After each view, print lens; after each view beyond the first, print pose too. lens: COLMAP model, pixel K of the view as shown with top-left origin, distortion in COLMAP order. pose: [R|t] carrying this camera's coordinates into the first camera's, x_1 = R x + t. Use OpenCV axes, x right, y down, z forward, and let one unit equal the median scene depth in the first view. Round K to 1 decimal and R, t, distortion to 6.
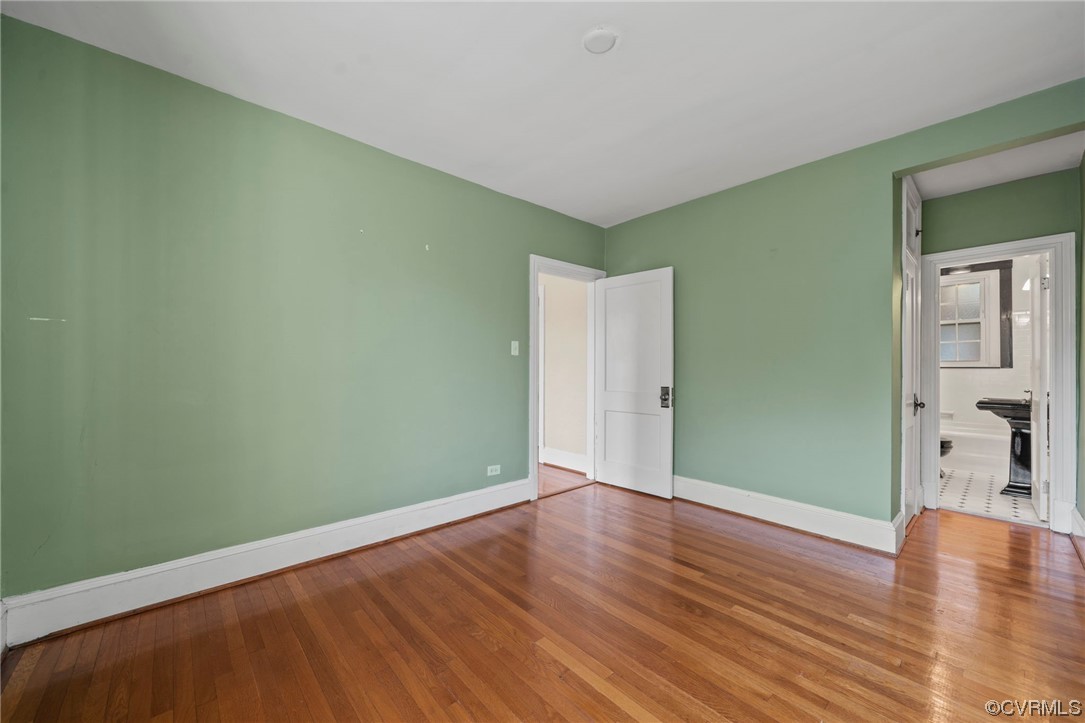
lens RADIAL K [[421.6, 0, 539.0], [0, 421.6, 357.3], [0, 0, 1]] dist [-0.001188, -0.000122]
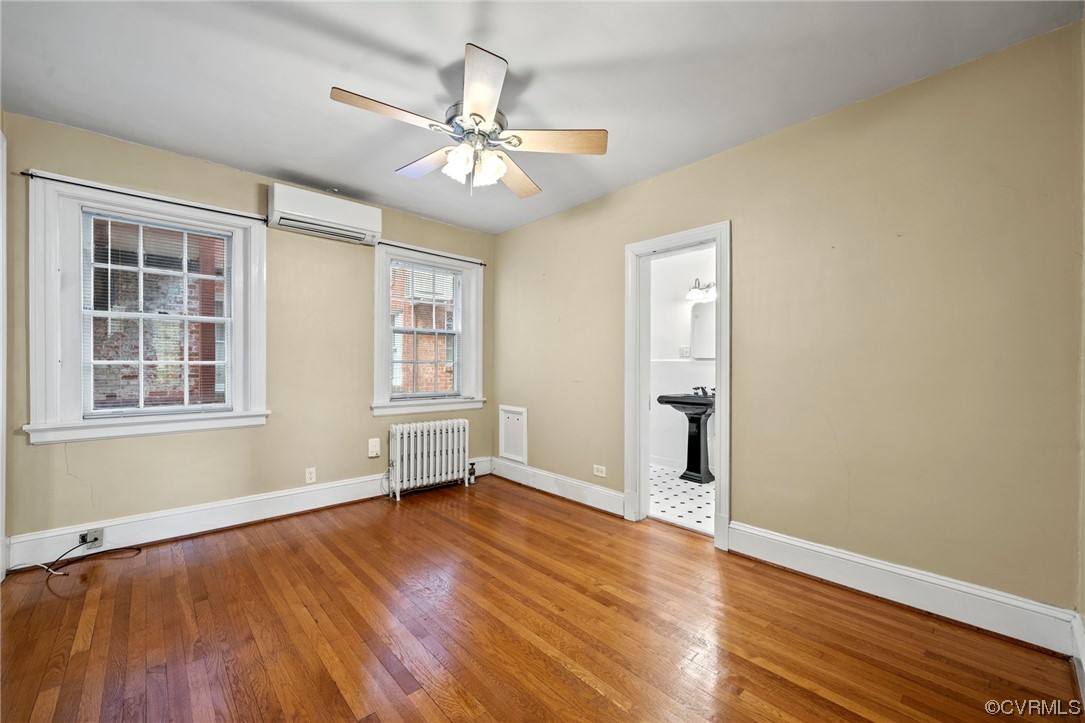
lens RADIAL K [[429.7, 0, 542.5], [0, 429.7, 361.5], [0, 0, 1]] dist [0.000906, 0.000052]
pose [[-0.003125, 0.001011, 0.999995, -0.032541], [-0.011082, 0.999938, -0.001046, 0.015725], [-0.999934, -0.011086, -0.003113, 1.115075]]
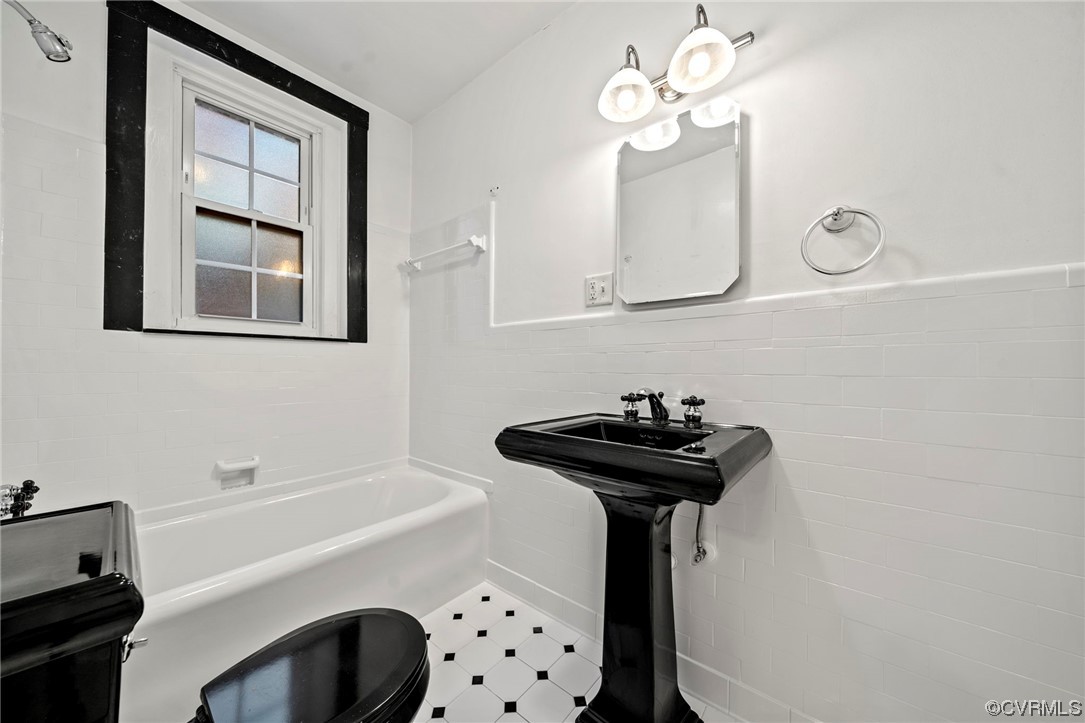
lens RADIAL K [[376.5, 0, 542.5], [0, 376.5, 361.5], [0, 0, 1]] dist [0.000378, 0.000006]
pose [[-0.133603, 0.007002, 0.991010, 0.683428], [-0.007861, 0.999936, -0.008125, 0.049147], [-0.991004, -0.008876, -0.133539, 0.861797]]
